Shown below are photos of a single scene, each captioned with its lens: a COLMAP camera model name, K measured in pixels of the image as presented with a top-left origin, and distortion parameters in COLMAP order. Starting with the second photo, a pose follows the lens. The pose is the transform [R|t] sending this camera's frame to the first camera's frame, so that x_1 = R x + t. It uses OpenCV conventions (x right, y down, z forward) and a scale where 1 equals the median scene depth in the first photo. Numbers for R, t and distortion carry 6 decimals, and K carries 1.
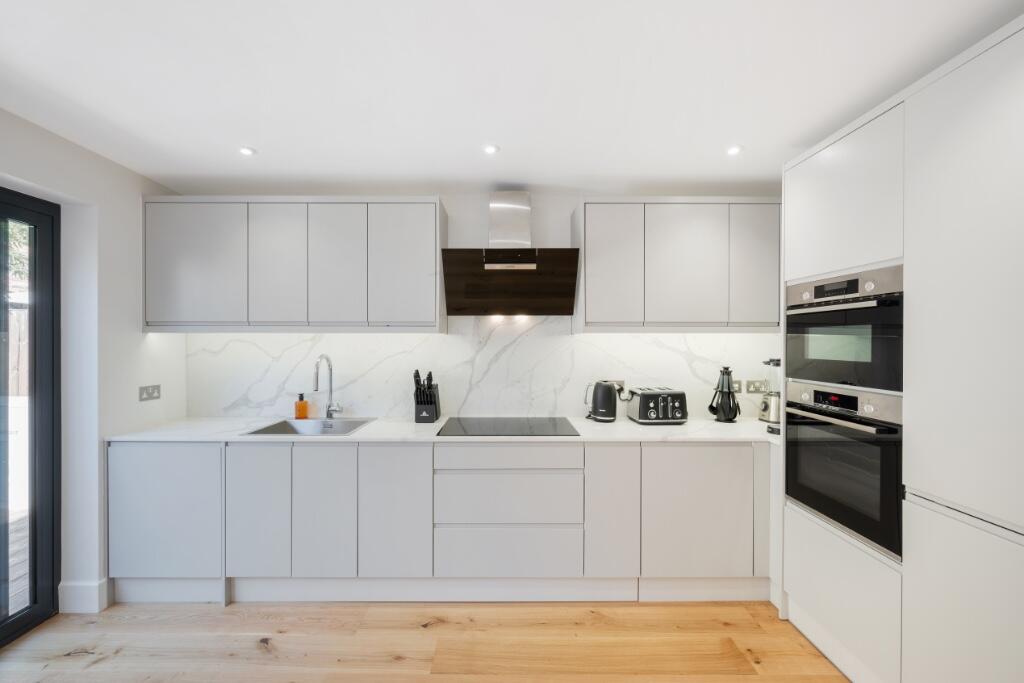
lens RADIAL K [[396.8, 0, 503.4], [0, 396.8, 344.6], [0, 0, 1]] dist [-0.000110, -0.000007]
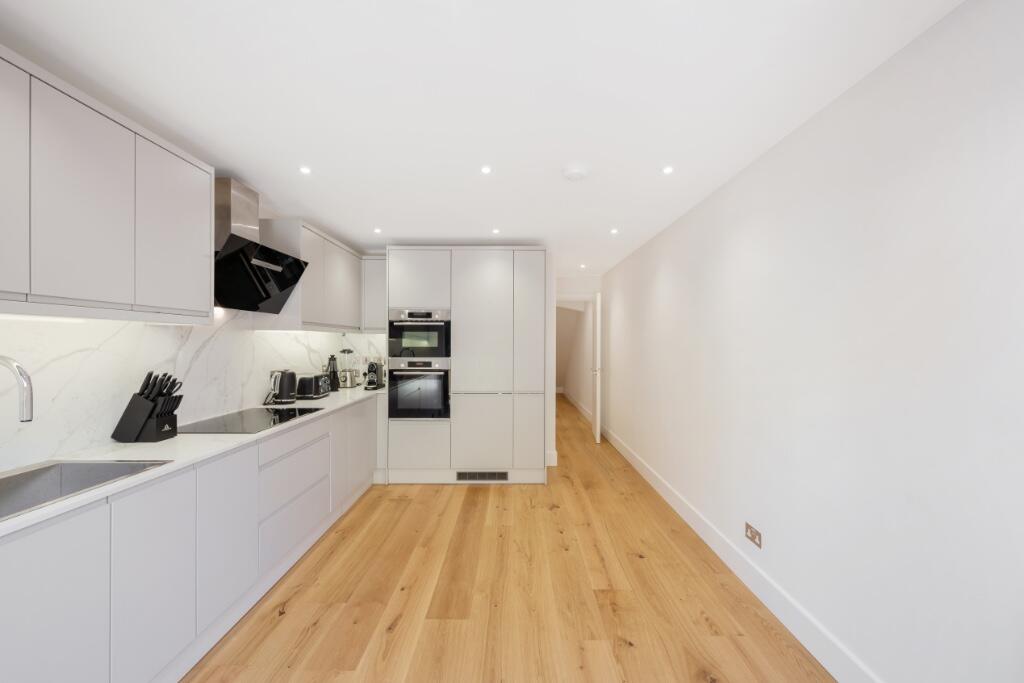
lens RADIAL K [[396.8, 0, 502.7], [0, 396.8, 343.6], [0, 0, 1]] dist [-0.000110, -0.000007]
pose [[0.027591, -0.002979, 0.999615, -1.103118], [0.004982, 0.999984, 0.002842, 0.012815], [-0.999607, 0.004902, 0.027606, 0.368201]]
